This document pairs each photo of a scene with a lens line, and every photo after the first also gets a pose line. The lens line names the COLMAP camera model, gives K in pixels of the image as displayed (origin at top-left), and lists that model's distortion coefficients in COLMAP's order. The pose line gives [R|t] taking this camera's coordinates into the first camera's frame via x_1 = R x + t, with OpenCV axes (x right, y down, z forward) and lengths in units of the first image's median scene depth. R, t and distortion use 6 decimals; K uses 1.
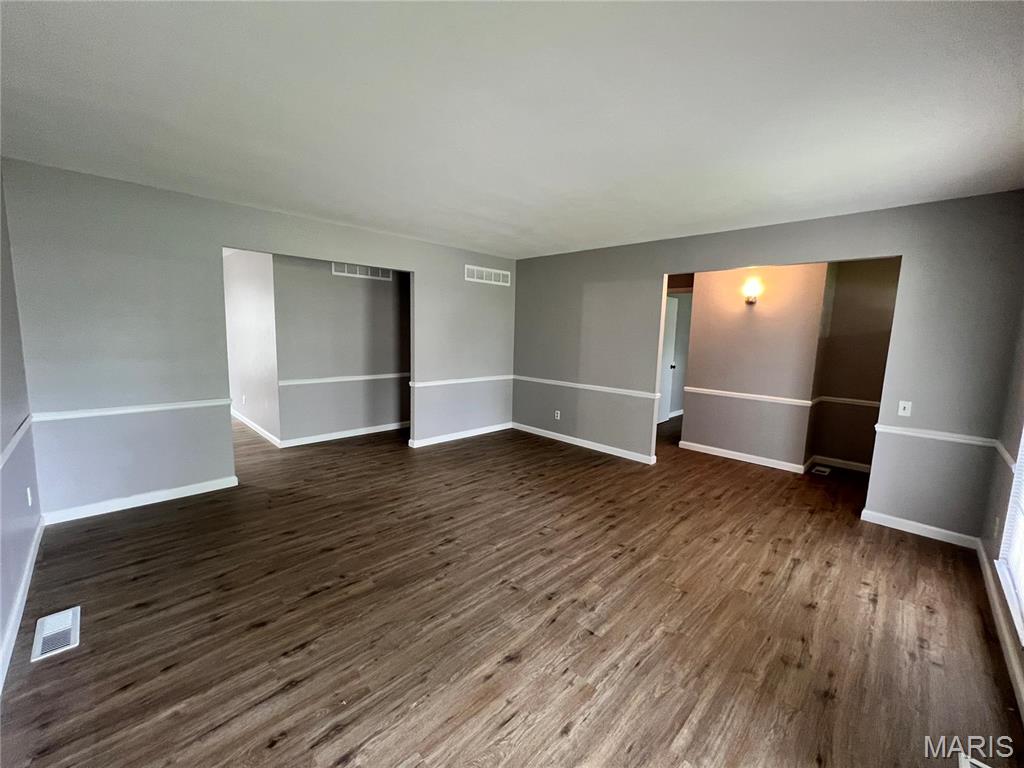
lens RADIAL K [[408.5, 0, 512.0], [0, 408.5, 384.0], [0, 0, 1]] dist [-0.001143, -0.000022]
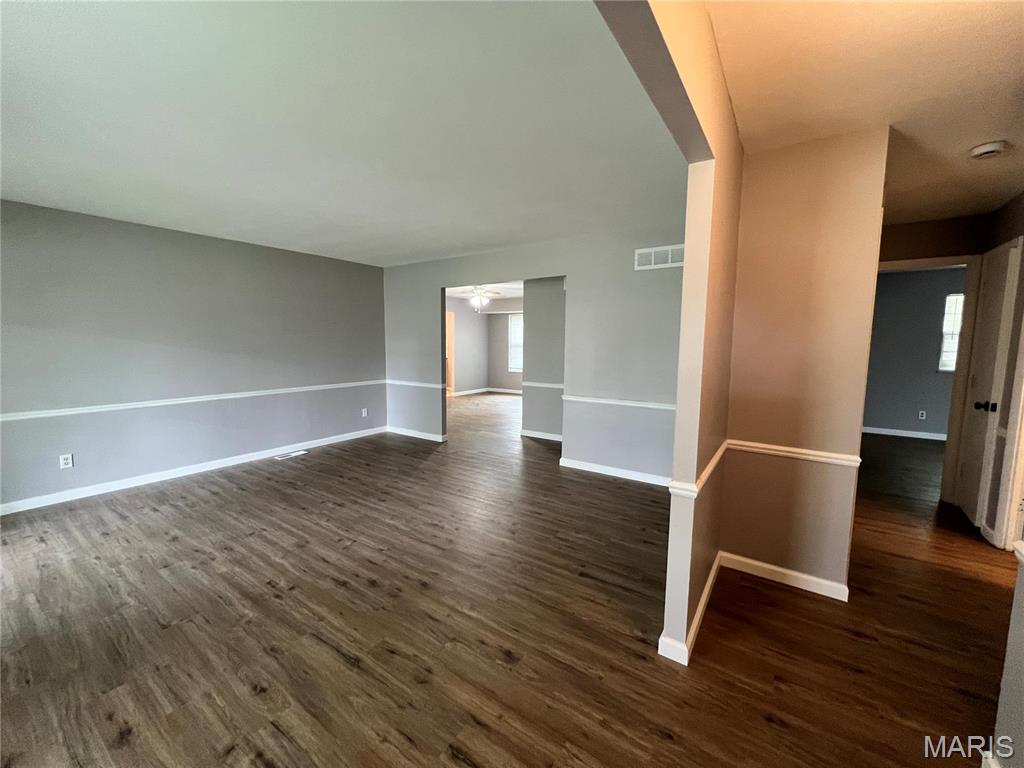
lens RADIAL K [[408.5, 0, 512.0], [0, 408.5, 384.0], [0, 0, 1]] dist [-0.001143, -0.000022]
pose [[0.180825, 0.076583, -0.980529, 1.004853], [-0.126725, 0.990468, 0.053989, -0.097983], [0.975317, 0.114495, 0.188806, 1.105197]]
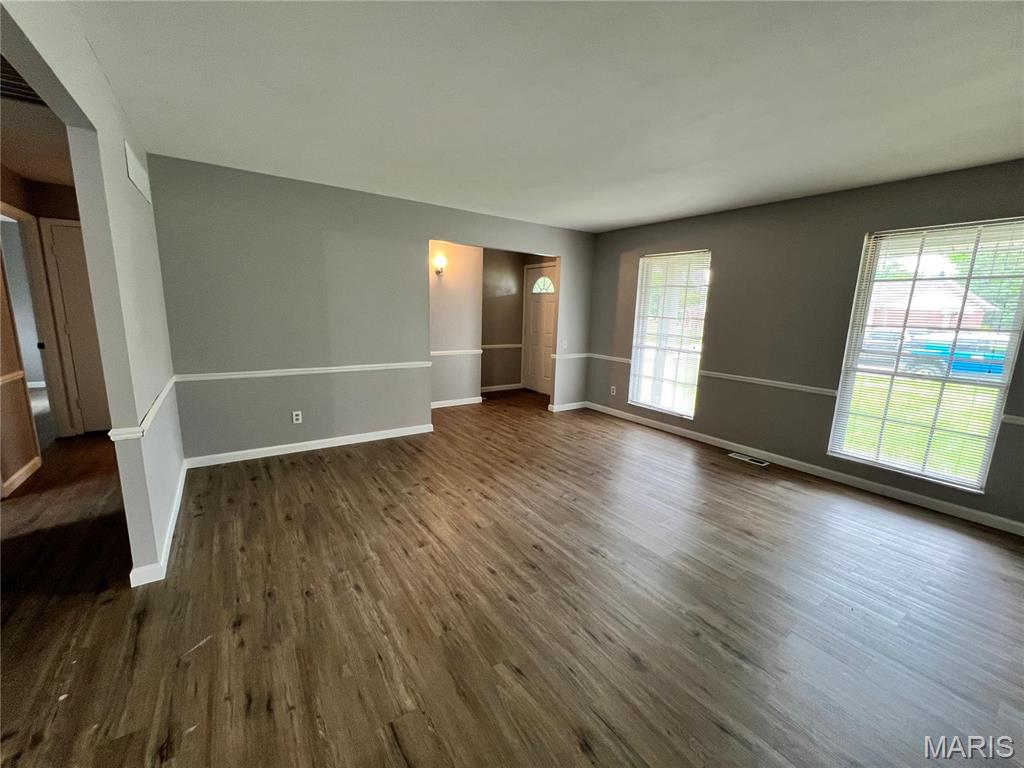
lens RADIAL K [[408.5, 0, 512.0], [0, 408.5, 384.0], [0, 0, 1]] dist [-0.001143, -0.000022]
pose [[0.179388, -0.200756, 0.963077, -0.850715], [0.102568, 0.977438, 0.184645, -0.124703], [-0.978417, 0.065658, 0.195931, 0.879053]]
